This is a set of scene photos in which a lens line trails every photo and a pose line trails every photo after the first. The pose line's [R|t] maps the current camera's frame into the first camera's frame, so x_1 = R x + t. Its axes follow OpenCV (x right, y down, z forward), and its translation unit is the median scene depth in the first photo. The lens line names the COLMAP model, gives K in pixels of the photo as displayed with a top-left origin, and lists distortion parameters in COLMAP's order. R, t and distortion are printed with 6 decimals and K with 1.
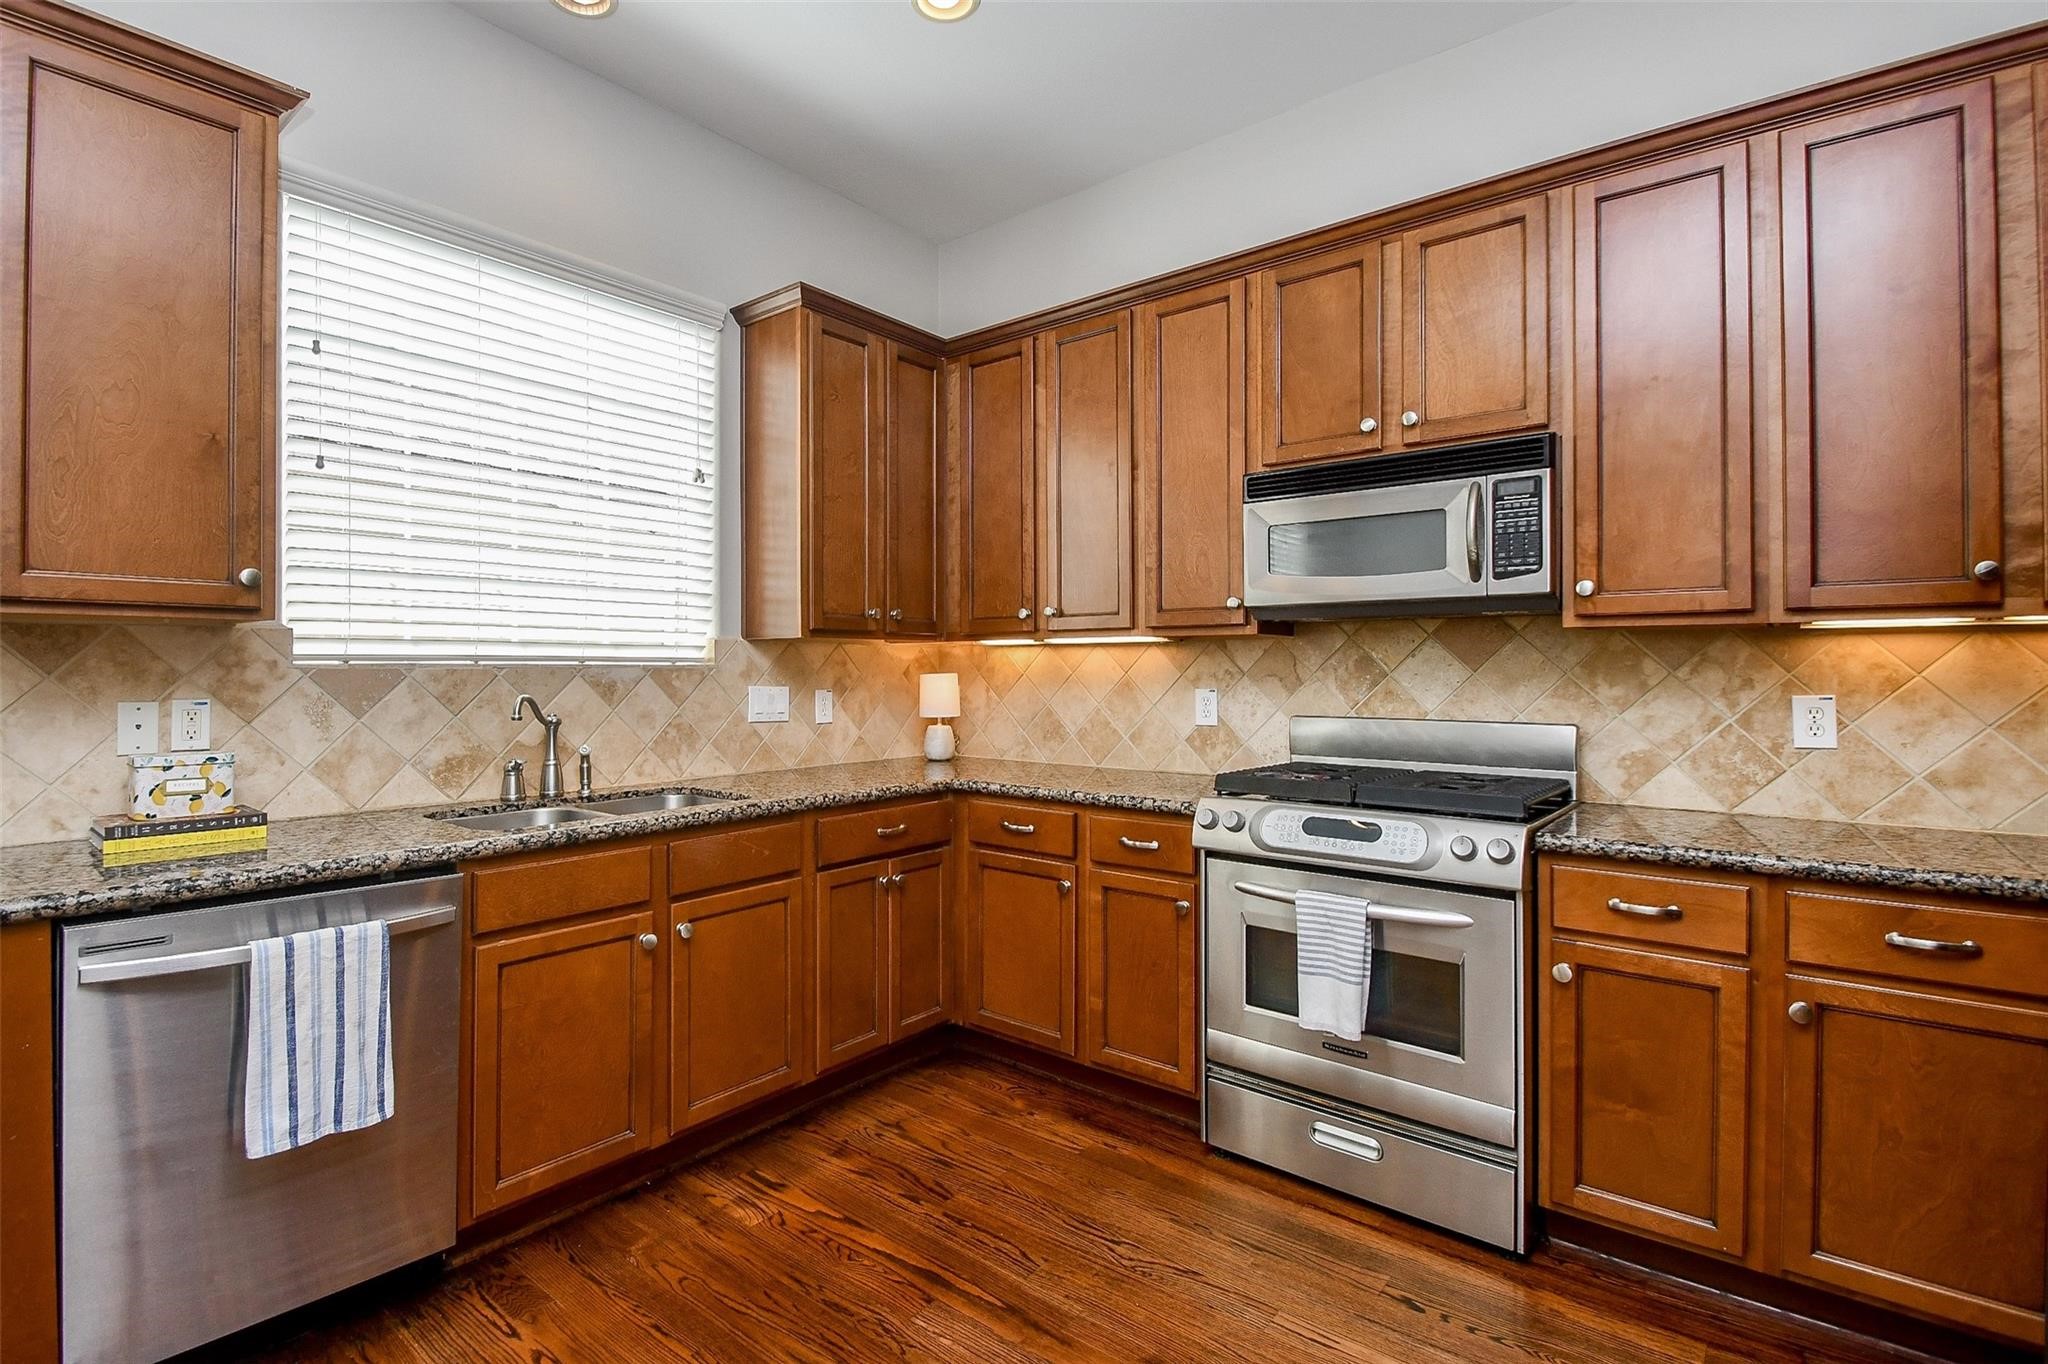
lens RADIAL K [[952.3, 0, 982.4], [0, 952.3, 661.5], [0, 0, 1]] dist [0.018010, -0.013856]
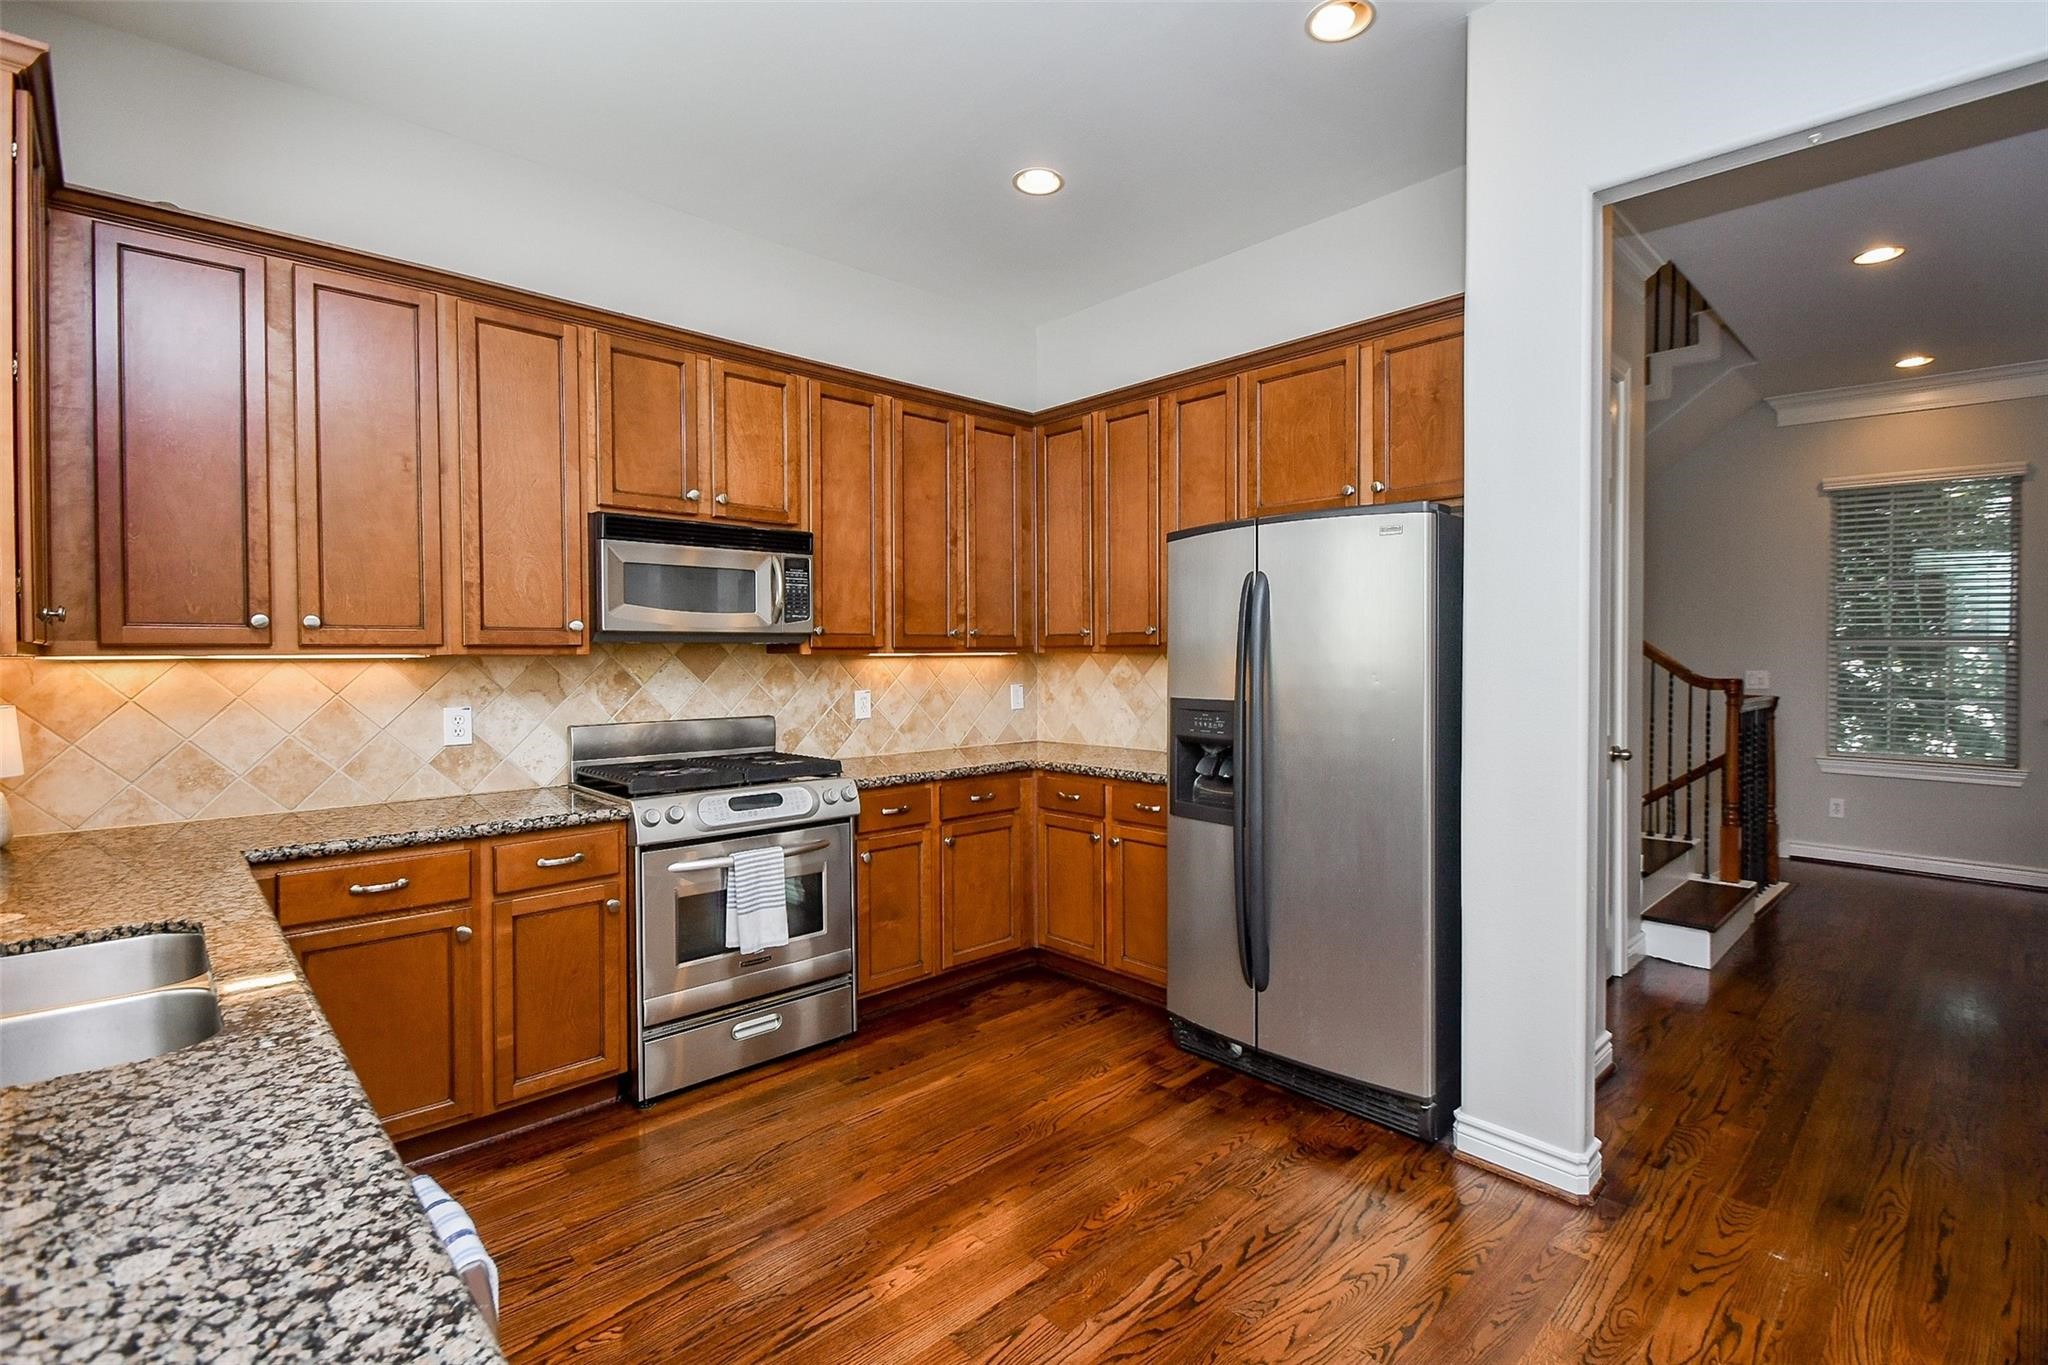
lens RADIAL K [[920.5, 0, 1017.0], [0, 920.5, 667.4], [0, 0, 1]] dist [0.018580, -0.010514]
pose [[0.141212, -0.012965, 0.989894, -0.791964], [-0.000911, 0.999912, 0.013226, -0.031280], [-0.989979, -0.002769, 0.141188, 0.398054]]
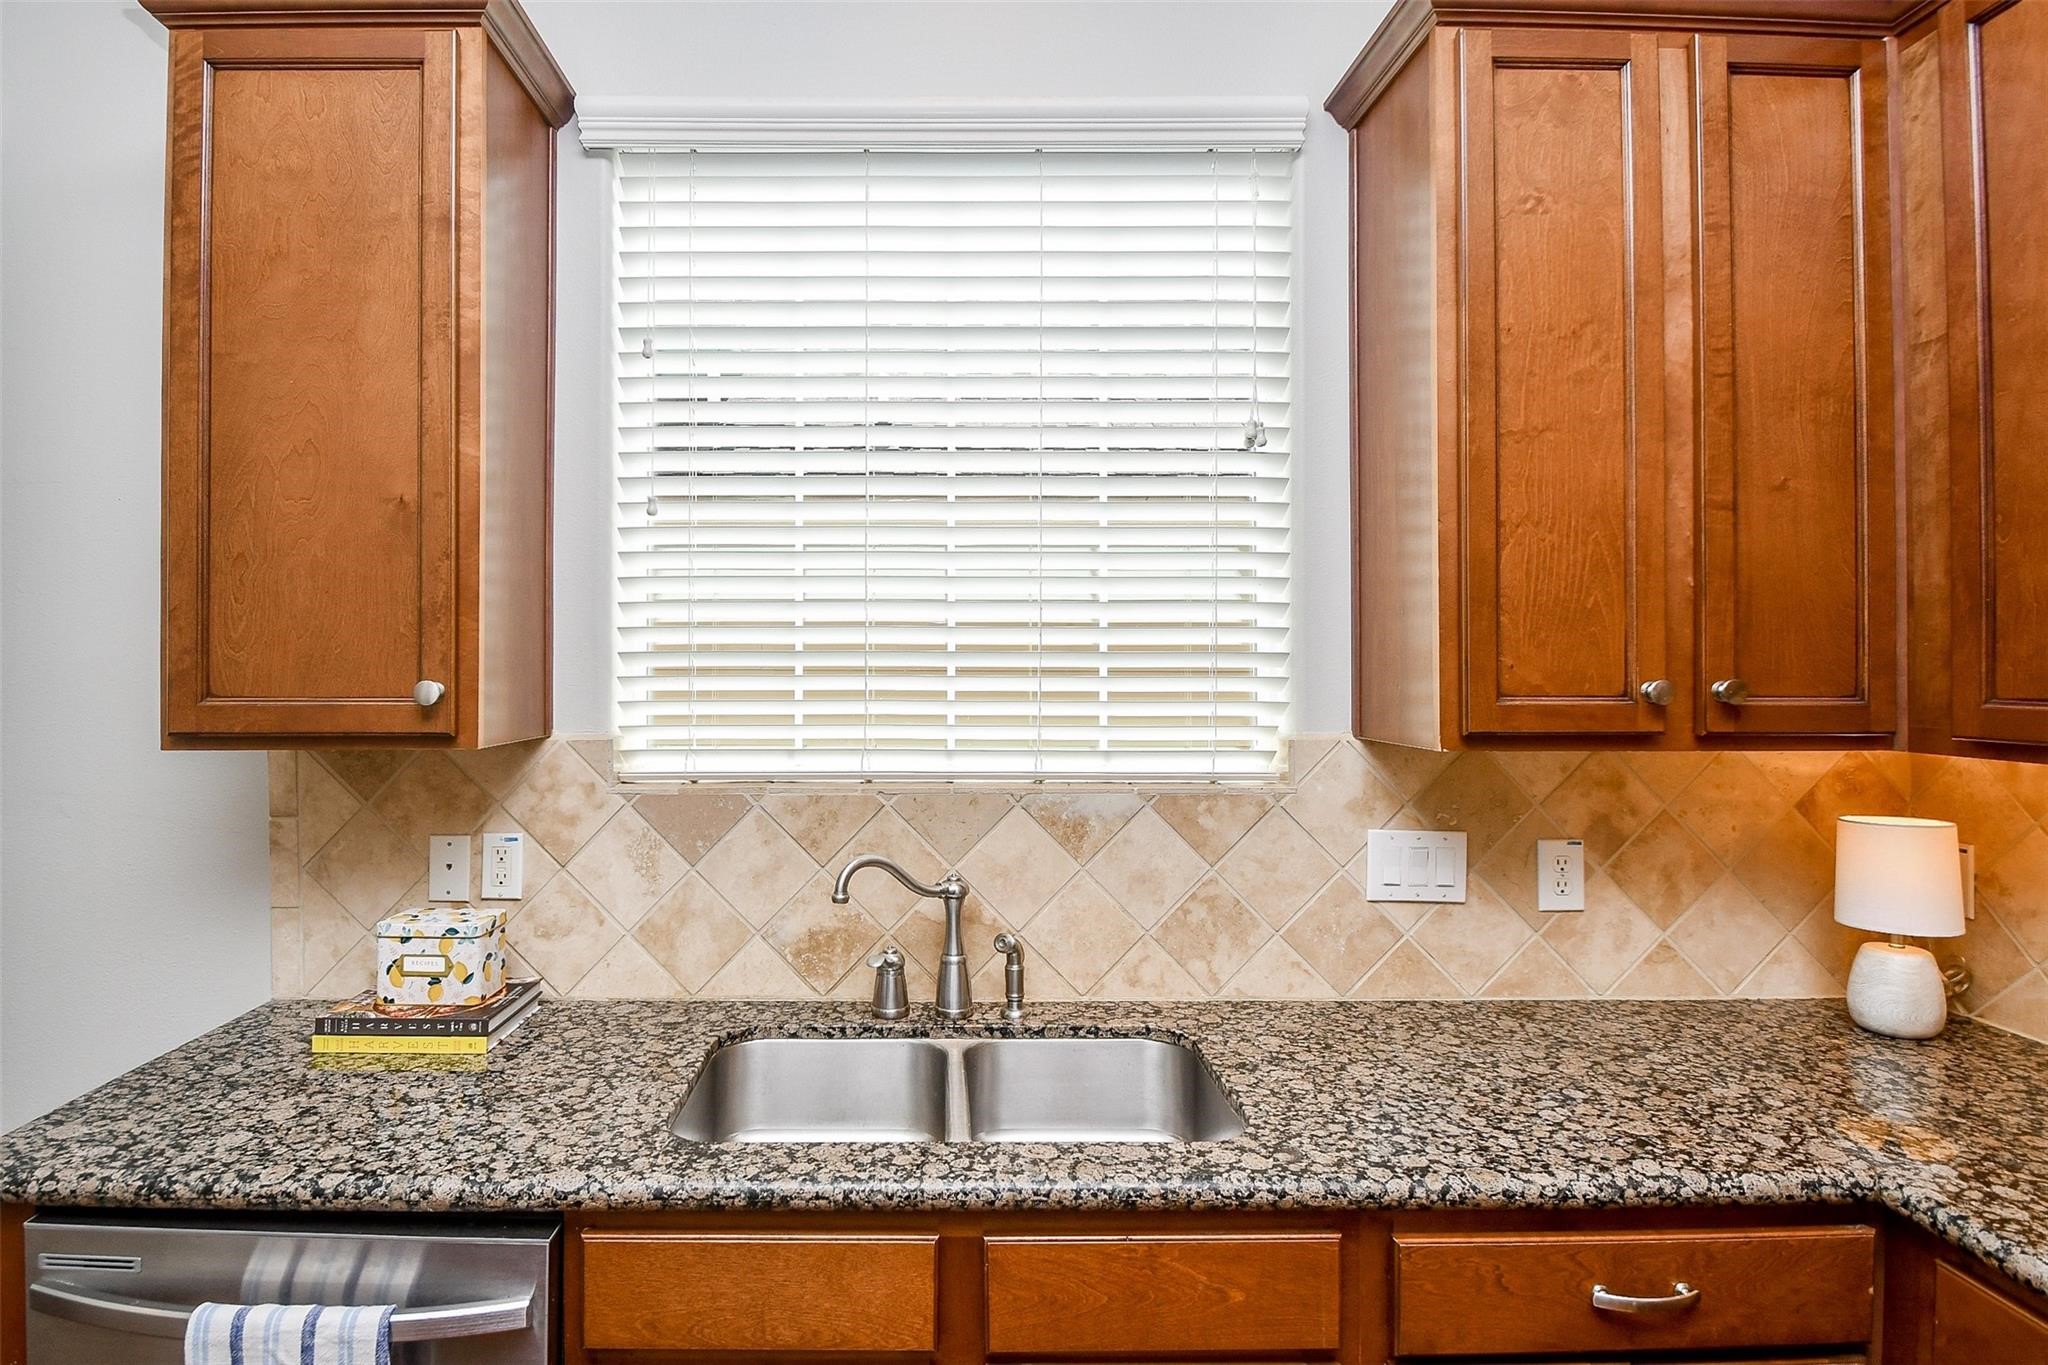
lens RADIAL K [[1043.1, 0, 935.3], [0, 1043.1, 655.0], [0, 0, 1]] dist [0.011940, -0.019734]
pose [[0.641819, -0.002488, -0.766852, 0.045766], [0.000889, 0.999996, -0.002500, -0.085759], [0.766855, 0.000923, 0.641819, 0.598031]]
